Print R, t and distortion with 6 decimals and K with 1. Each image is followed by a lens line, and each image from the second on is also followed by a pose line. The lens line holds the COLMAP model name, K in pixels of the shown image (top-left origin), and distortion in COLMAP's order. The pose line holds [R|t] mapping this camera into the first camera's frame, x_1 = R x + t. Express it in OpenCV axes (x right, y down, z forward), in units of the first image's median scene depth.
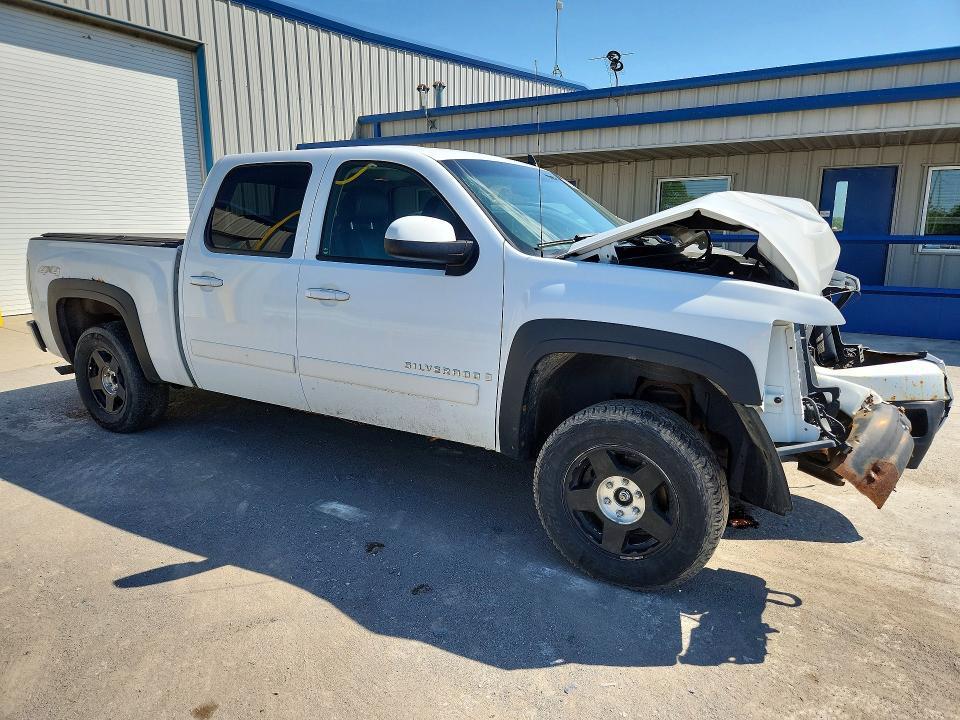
lens RADIAL K [[648.6, 0, 481.6], [0, 648.6, 342.9], [0, 0, 1]] dist [0.080318, -0.070824]
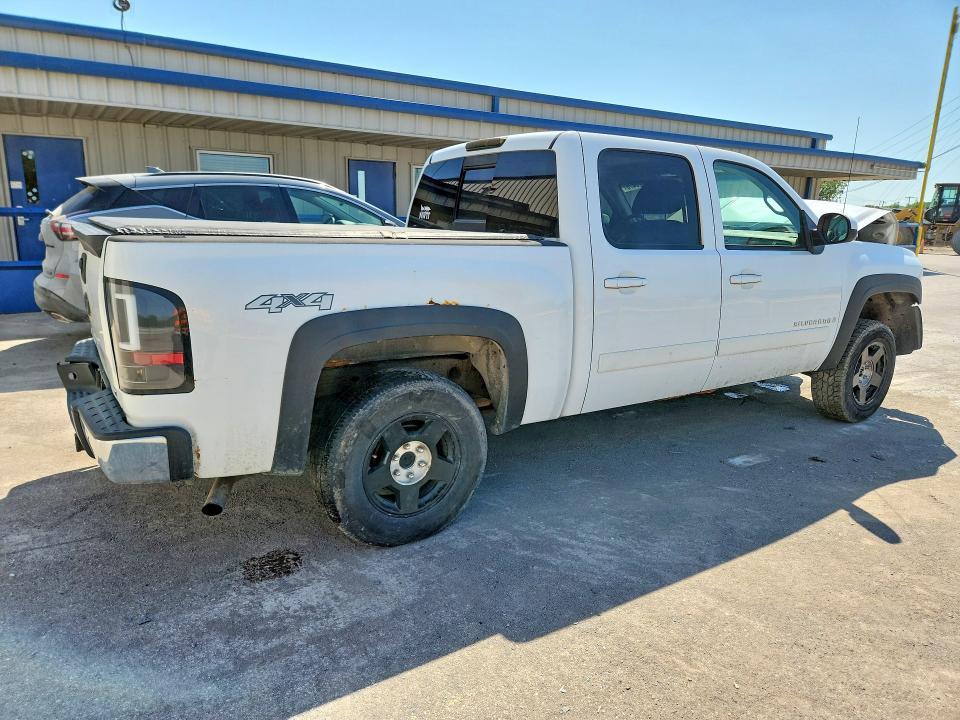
lens RADIAL K [[638.3, 0, 483.2], [0, 638.3, 360.3], [0, 0, 1]] dist [0.073780, -0.069772]
pose [[0.430667, -0.198045, 0.880513, -1.166862], [0.137277, 0.978649, 0.152974, -0.136816], [-0.892009, 0.054993, 0.448659, 0.733662]]
